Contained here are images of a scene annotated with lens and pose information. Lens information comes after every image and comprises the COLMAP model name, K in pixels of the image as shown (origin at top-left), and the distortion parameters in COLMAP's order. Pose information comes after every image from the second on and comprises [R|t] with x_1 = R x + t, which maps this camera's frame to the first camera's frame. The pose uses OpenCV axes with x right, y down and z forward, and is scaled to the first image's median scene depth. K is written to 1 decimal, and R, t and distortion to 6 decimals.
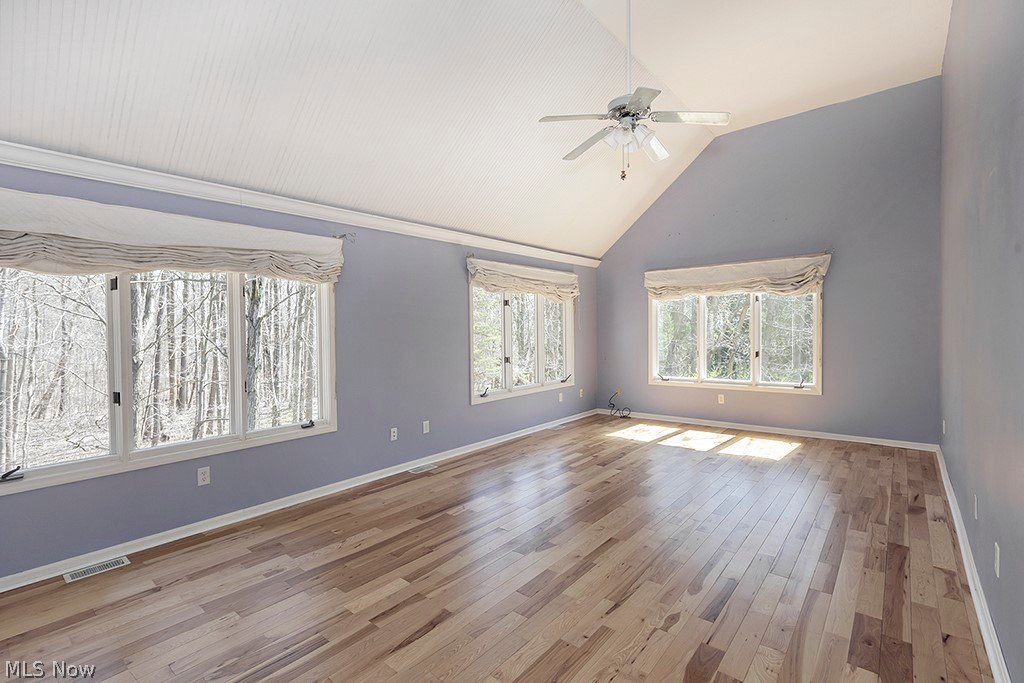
lens RADIAL K [[466.0, 0, 512.7], [0, 466.0, 344.0], [0, 0, 1]] dist [-0.000268, -0.000265]
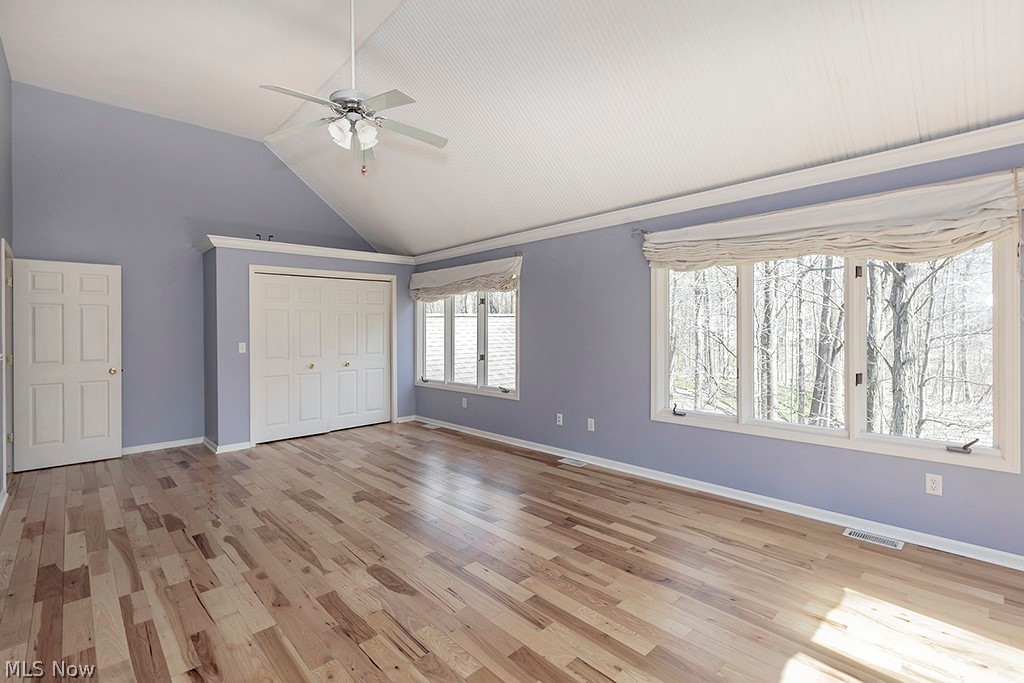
lens RADIAL K [[466.0, 0, 534.3], [0, 466.0, 317.8], [0, 0, 1]] dist [-0.000268, -0.000265]
pose [[-0.087802, -0.001973, -0.996136, 0.822743], [-0.017408, 0.999848, -0.000446, -0.042514], [0.995986, 0.017302, -0.087823, 1.007049]]
